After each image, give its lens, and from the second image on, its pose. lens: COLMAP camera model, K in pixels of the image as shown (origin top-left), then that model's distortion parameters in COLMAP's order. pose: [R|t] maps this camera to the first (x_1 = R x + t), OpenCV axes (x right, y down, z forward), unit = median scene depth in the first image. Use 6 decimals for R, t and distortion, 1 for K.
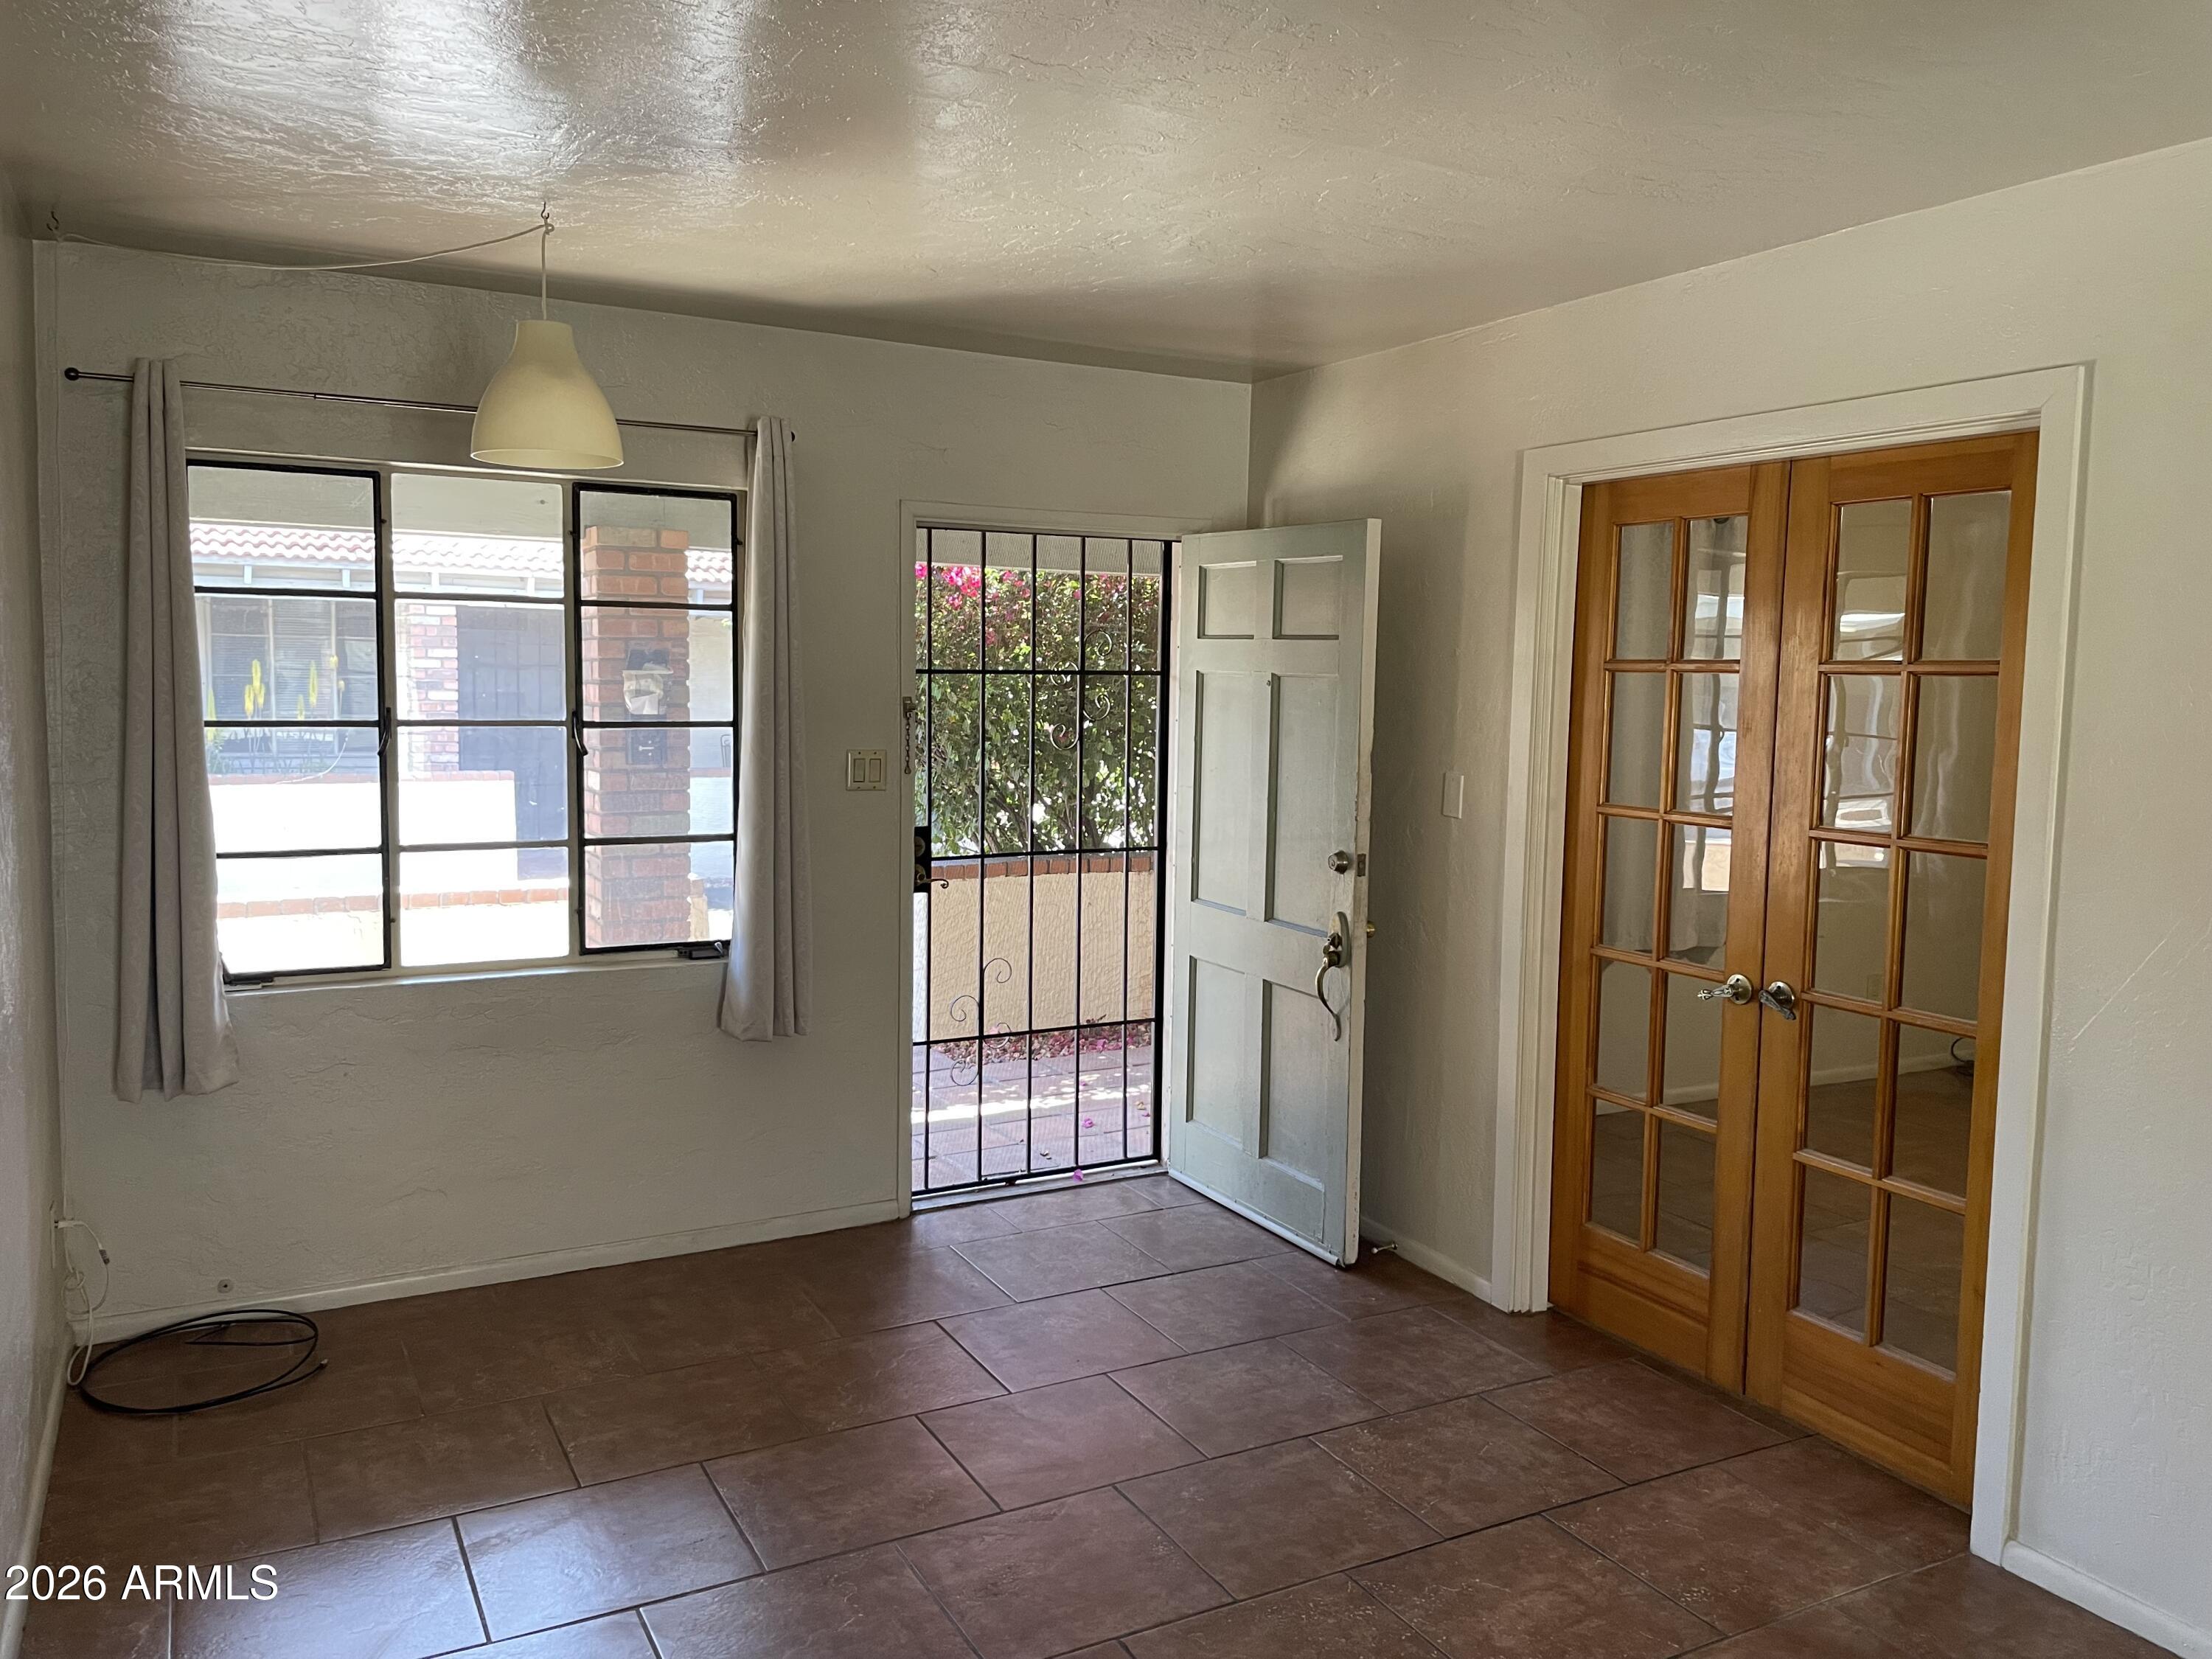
lens RADIAL K [[1684.5, 0, 1132.8], [0, 1684.5, 792.5], [0, 0, 1]] dist [0.086557, -0.106997]
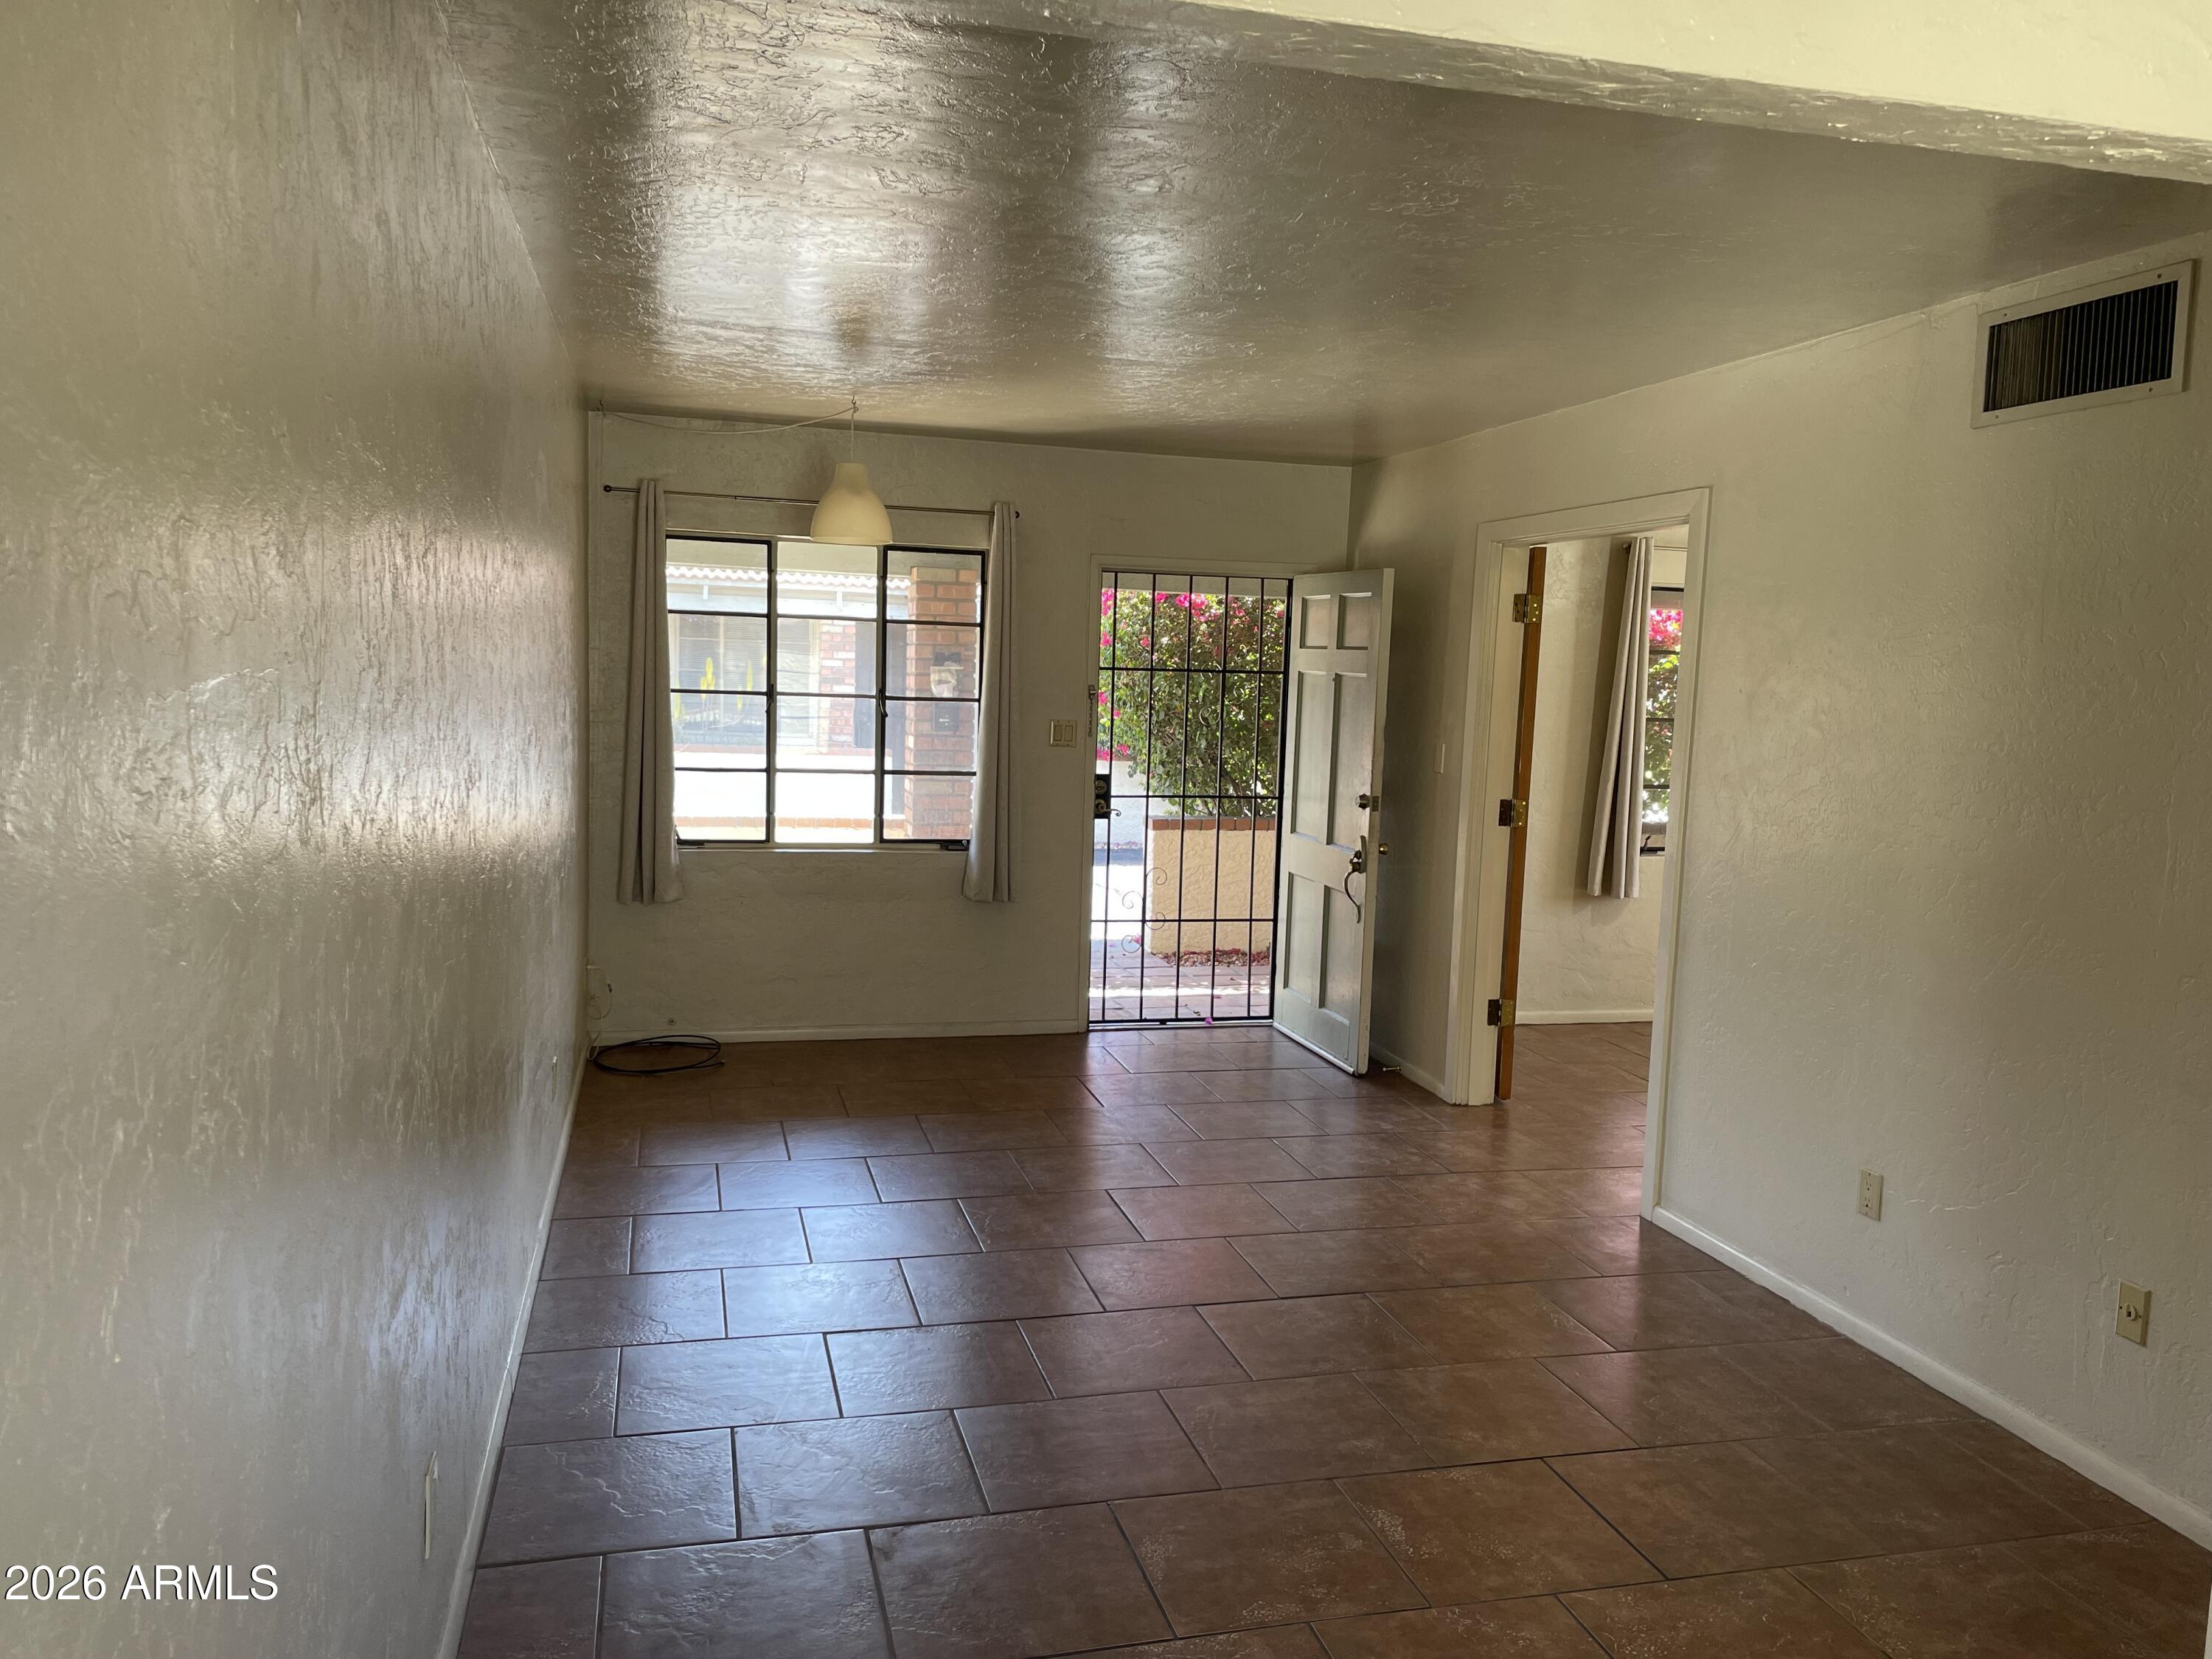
lens RADIAL K [[1684.5, 0, 1124.8], [0, 1684.5, 825.1], [0, 0, 1]] dist [0.086557, -0.106997]
pose [[0.971825, 0.038007, -0.232618, 0.266350], [-0.035095, 0.999245, 0.016646, 0.045091], [0.233075, -0.008013, 0.972426, -0.485317]]
